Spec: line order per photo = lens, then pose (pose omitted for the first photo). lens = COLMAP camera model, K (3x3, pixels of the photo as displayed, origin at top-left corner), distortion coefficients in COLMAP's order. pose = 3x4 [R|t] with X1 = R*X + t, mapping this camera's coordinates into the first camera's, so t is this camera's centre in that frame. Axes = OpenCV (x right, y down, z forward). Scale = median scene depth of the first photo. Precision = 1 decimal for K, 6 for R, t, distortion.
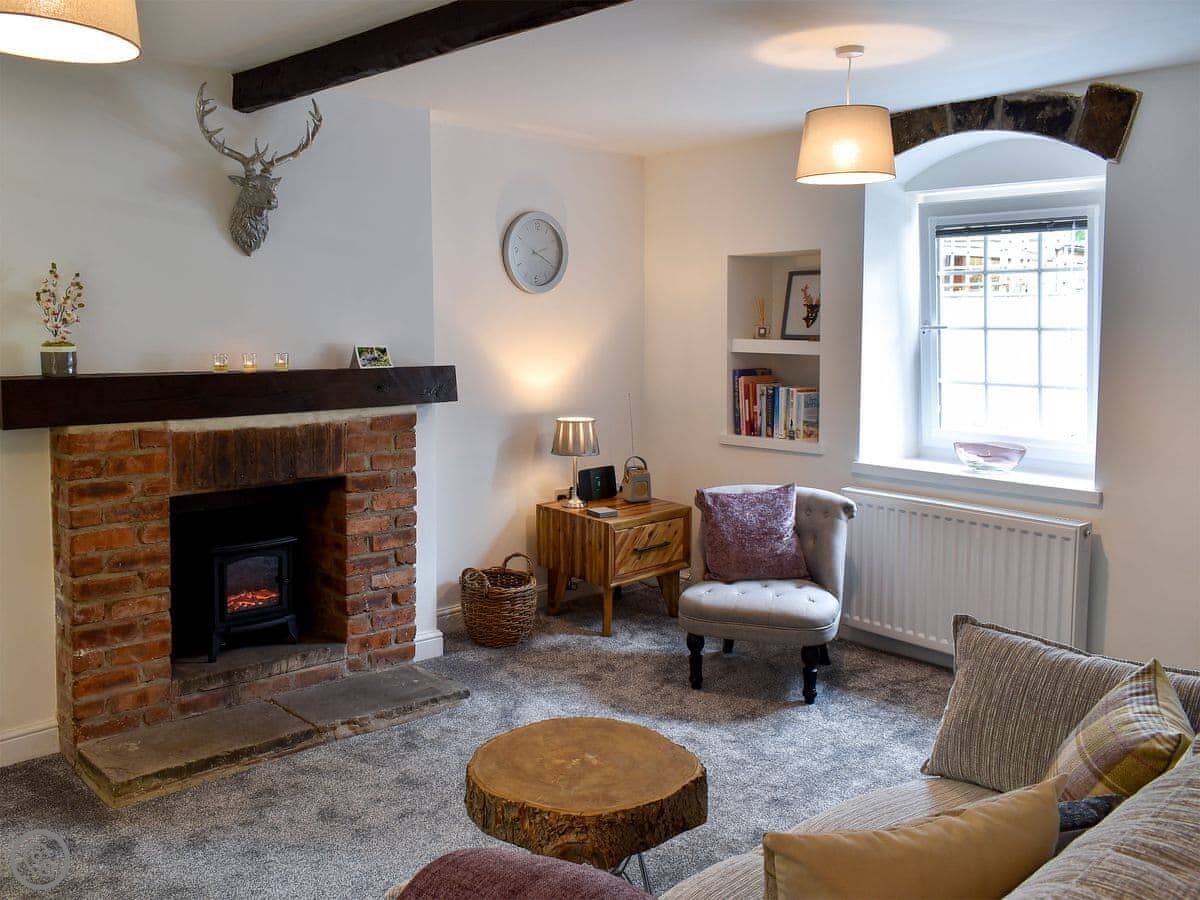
lens RADIAL K [[1087.2, 0, 618.6], [0, 1087.2, 422.7], [0, 0, 1]] dist [0.064281, -0.133665]
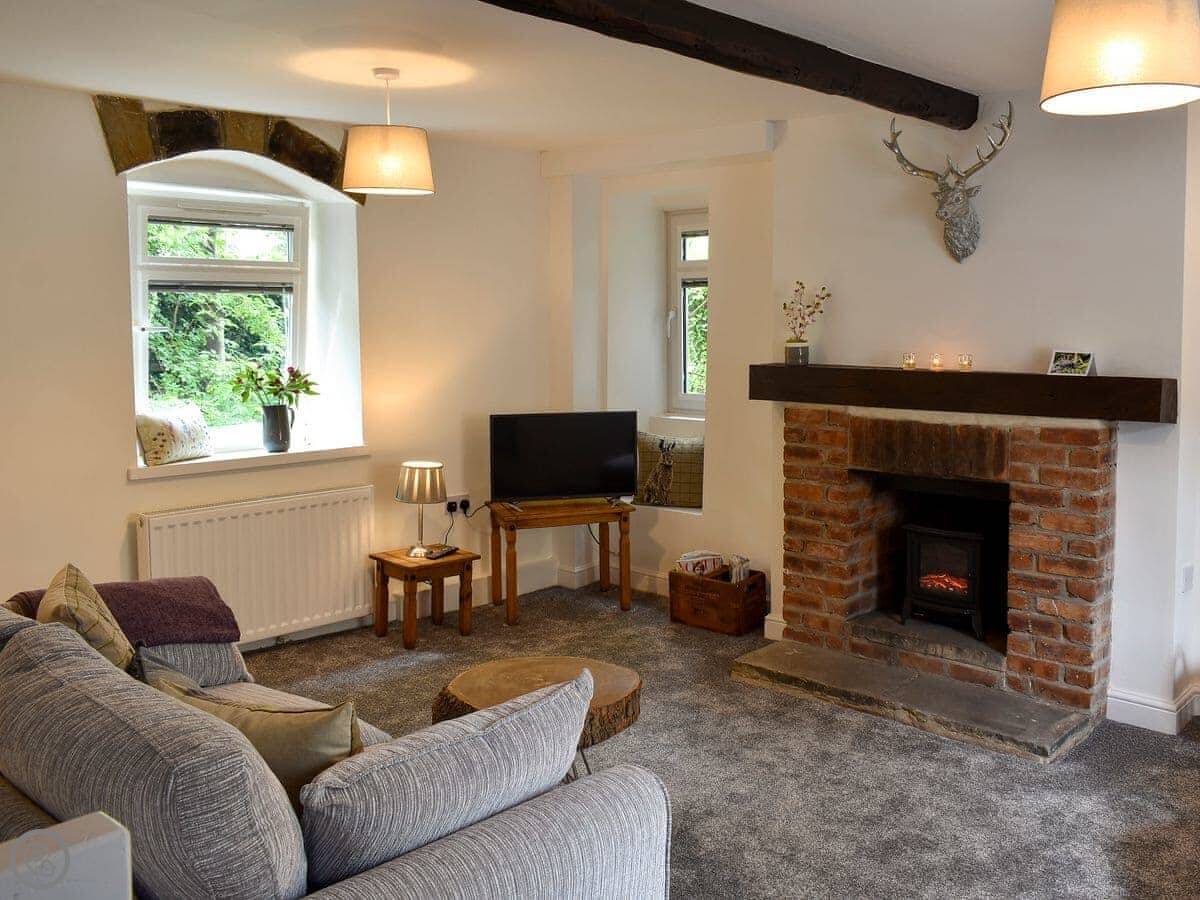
lens RADIAL K [[1087.2, 0, 618.6], [0, 1087.2, 422.7], [0, 0, 1]] dist [0.064281, -0.133665]
pose [[0.077395, 0.090594, -0.992876, 0.680543], [-0.096660, 0.991854, 0.082966, -0.051857], [0.992304, 0.089550, 0.085521, 0.566567]]
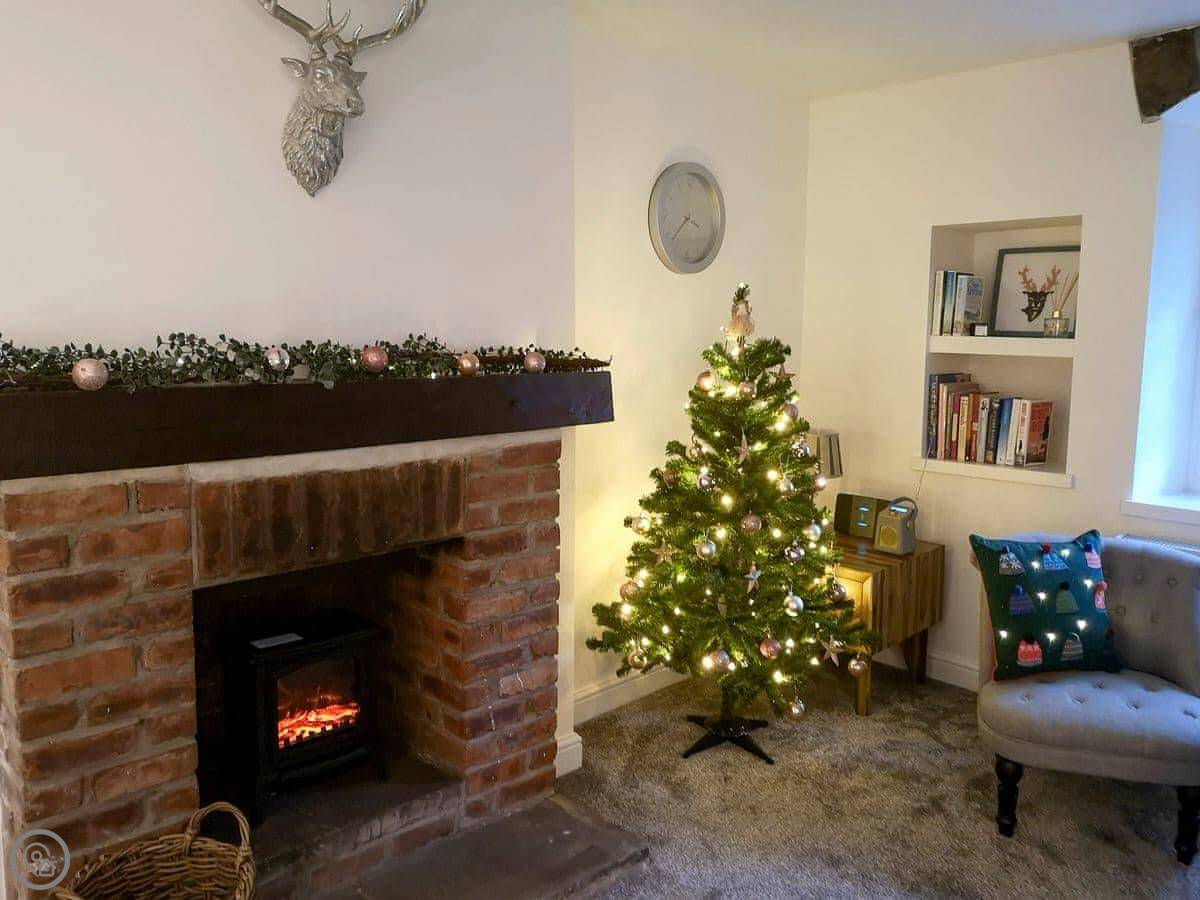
lens RADIAL K [[967.4, 0, 664.8], [0, 967.4, 451.8], [0, 0, 1]] dist [0.061123, -0.085078]
pose [[0.998557, 0.000166, 0.053694, -0.159791], [-0.002176, 0.999299, 0.037369, -0.025383], [-0.053650, -0.037432, 0.997858, 0.402217]]
